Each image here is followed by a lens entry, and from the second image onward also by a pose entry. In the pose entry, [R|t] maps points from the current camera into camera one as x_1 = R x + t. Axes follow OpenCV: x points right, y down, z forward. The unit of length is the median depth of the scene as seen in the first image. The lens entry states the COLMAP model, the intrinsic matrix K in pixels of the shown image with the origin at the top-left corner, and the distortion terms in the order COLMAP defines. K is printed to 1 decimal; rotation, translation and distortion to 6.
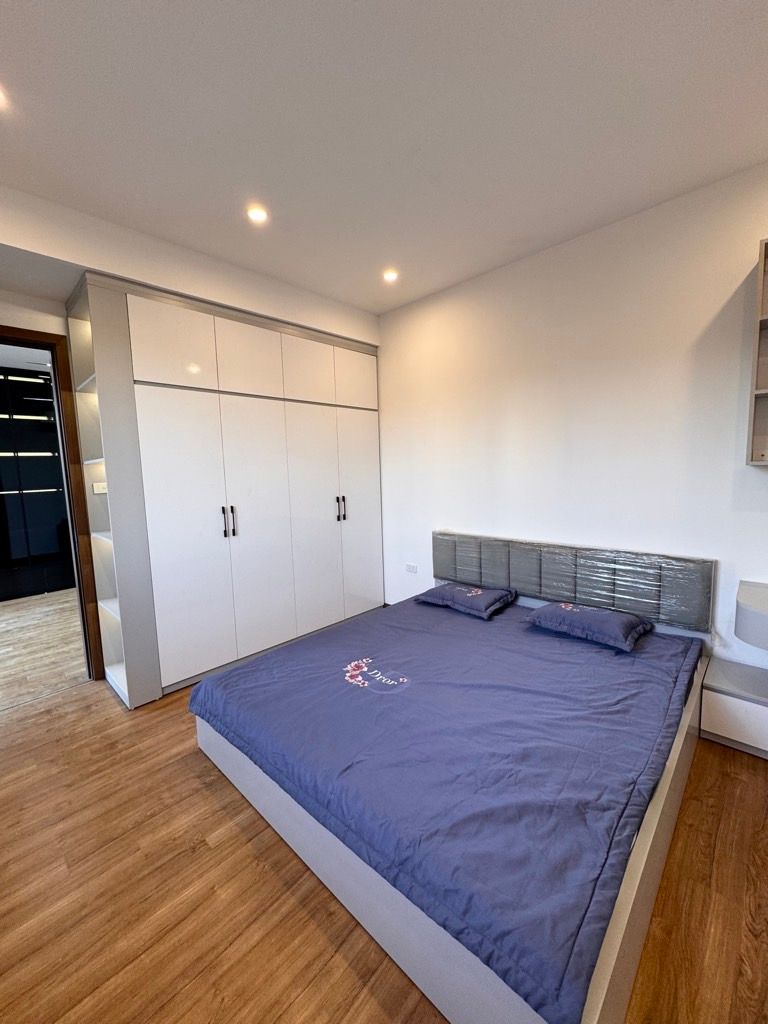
lens RADIAL K [[407.5, 0, 384.9], [0, 407.5, 511.4], [0, 0, 1]] dist [-0.003351, 0.000749]
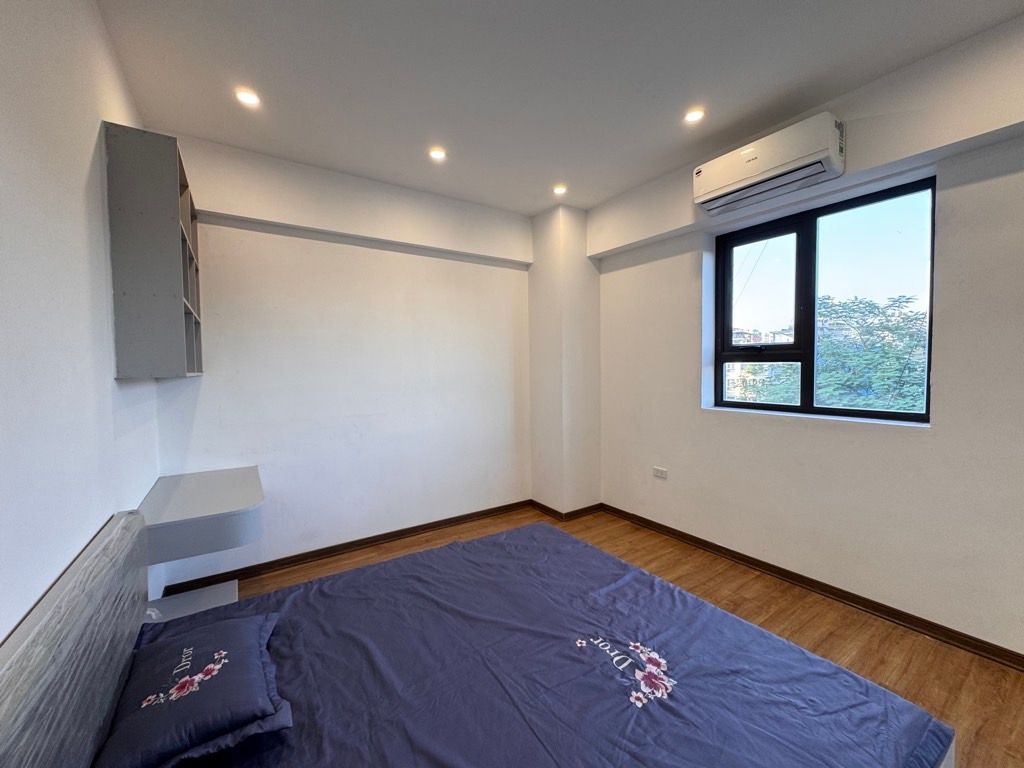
lens RADIAL K [[407.5, 0, 511.1], [0, 407.5, 382.7], [0, 0, 1]] dist [-0.003351, 0.000749]
pose [[-0.975120, 0.035862, 0.218757, -0.009835], [0.067375, 0.988090, 0.138340, -0.168909], [-0.211191, 0.149637, -0.965923, 1.640957]]
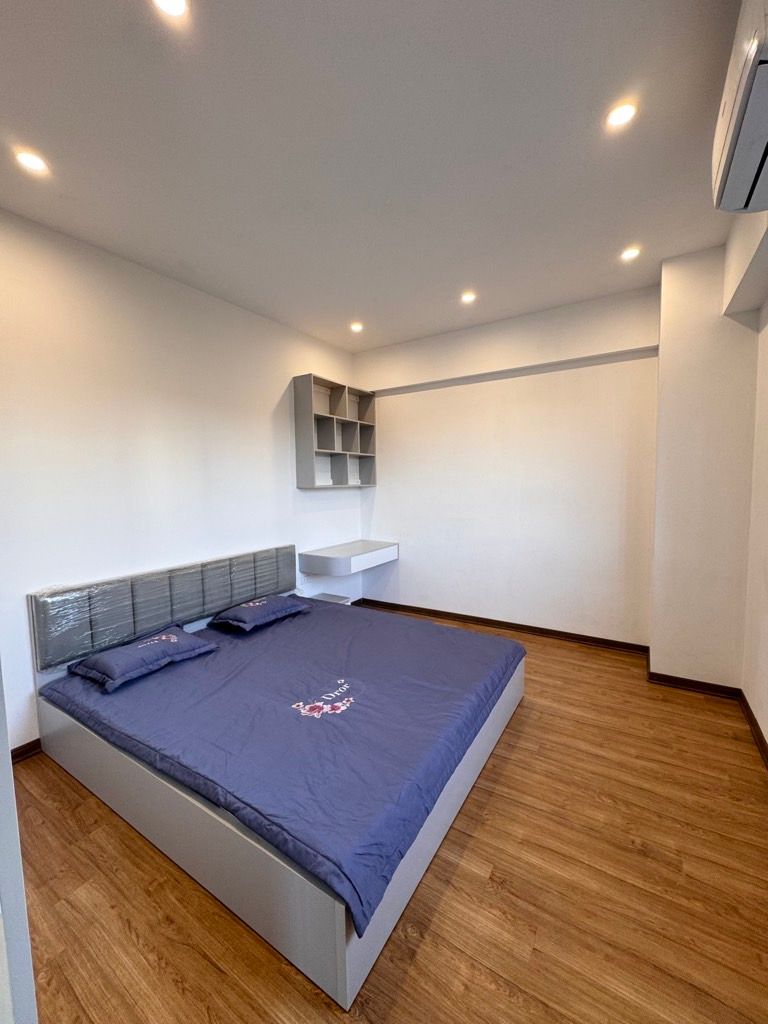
lens RADIAL K [[407.5, 0, 384.9], [0, 407.5, 511.4], [0, 0, 1]] dist [-0.003351, 0.000749]
pose [[-0.193126, -0.038684, 0.980411, -0.985928], [0.129945, 0.989412, 0.064637, -0.080312], [-0.972531, 0.139883, -0.186054, 0.999588]]
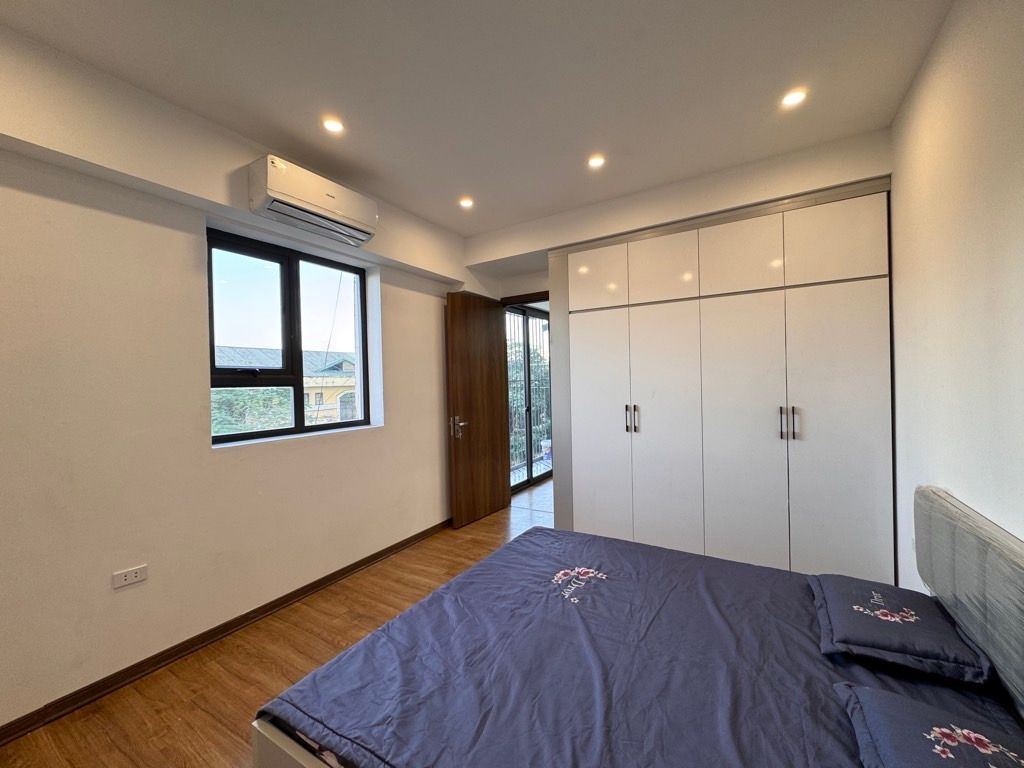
lens RADIAL K [[407.6, 0, 511.6], [0, 407.6, 382.5], [0, 0, 1]] dist [-0.001241, -0.000351]
pose [[0.208258, 0.028596, -0.977656, 0.897871], [-0.083420, 0.996450, 0.011375, -0.082788], [0.974510, 0.079187, 0.209904, 0.607073]]
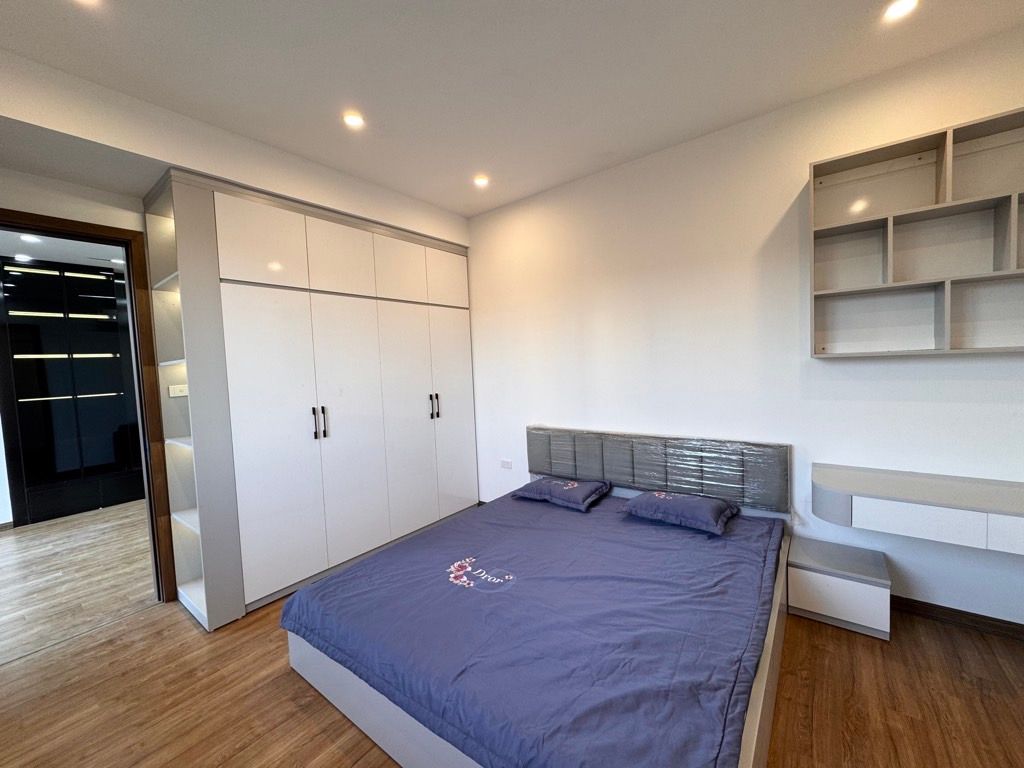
lens RADIAL K [[407.5, 0, 511.1], [0, 407.5, 382.7], [0, 0, 1]] dist [-0.003351, 0.000749]
pose [[0.994351, -0.019568, 0.104320, -0.042740], [0.025898, 0.997882, -0.059673, -0.000163], [-0.102932, 0.062038, 0.992752, -0.015604]]
